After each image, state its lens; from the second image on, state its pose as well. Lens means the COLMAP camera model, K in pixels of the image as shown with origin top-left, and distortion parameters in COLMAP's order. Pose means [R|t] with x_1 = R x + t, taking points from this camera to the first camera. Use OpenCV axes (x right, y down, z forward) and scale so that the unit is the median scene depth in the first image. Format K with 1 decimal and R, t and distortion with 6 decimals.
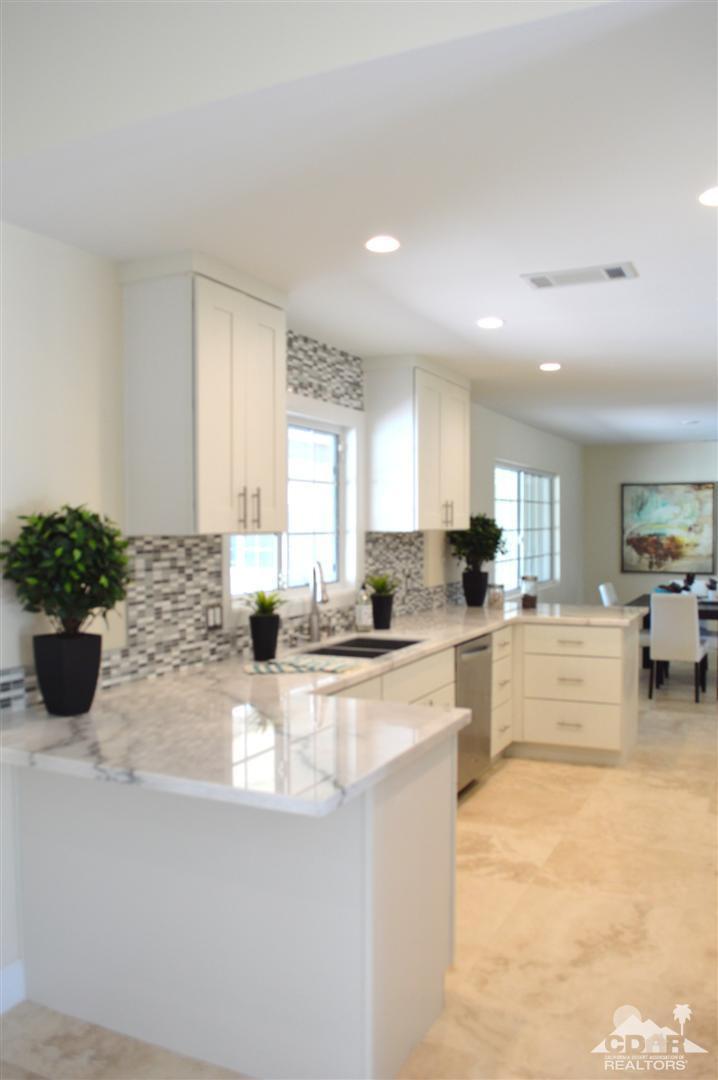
lens RADIAL K [[876.7, 0, 355.5], [0, 876.7, 543.9], [0, 0, 1]] dist [-0.065777, -0.000205]
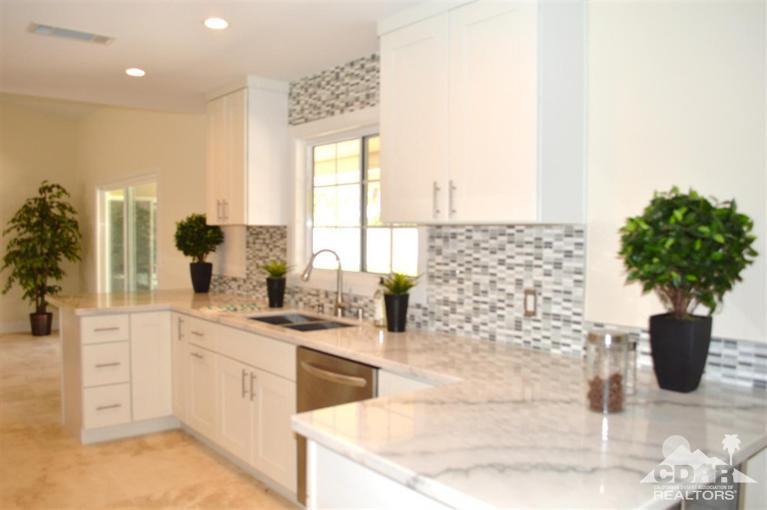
lens RADIAL K [[622.7, 0, 382.3], [0, 622.7, 247.6], [0, 0, 1]] dist [-0.065777, -0.000205]
pose [[-0.424881, 0.030044, -0.904750, 0.431204], [-0.020321, 0.998881, 0.042713, -0.012633], [0.905021, 0.036534, -0.423795, 0.868926]]
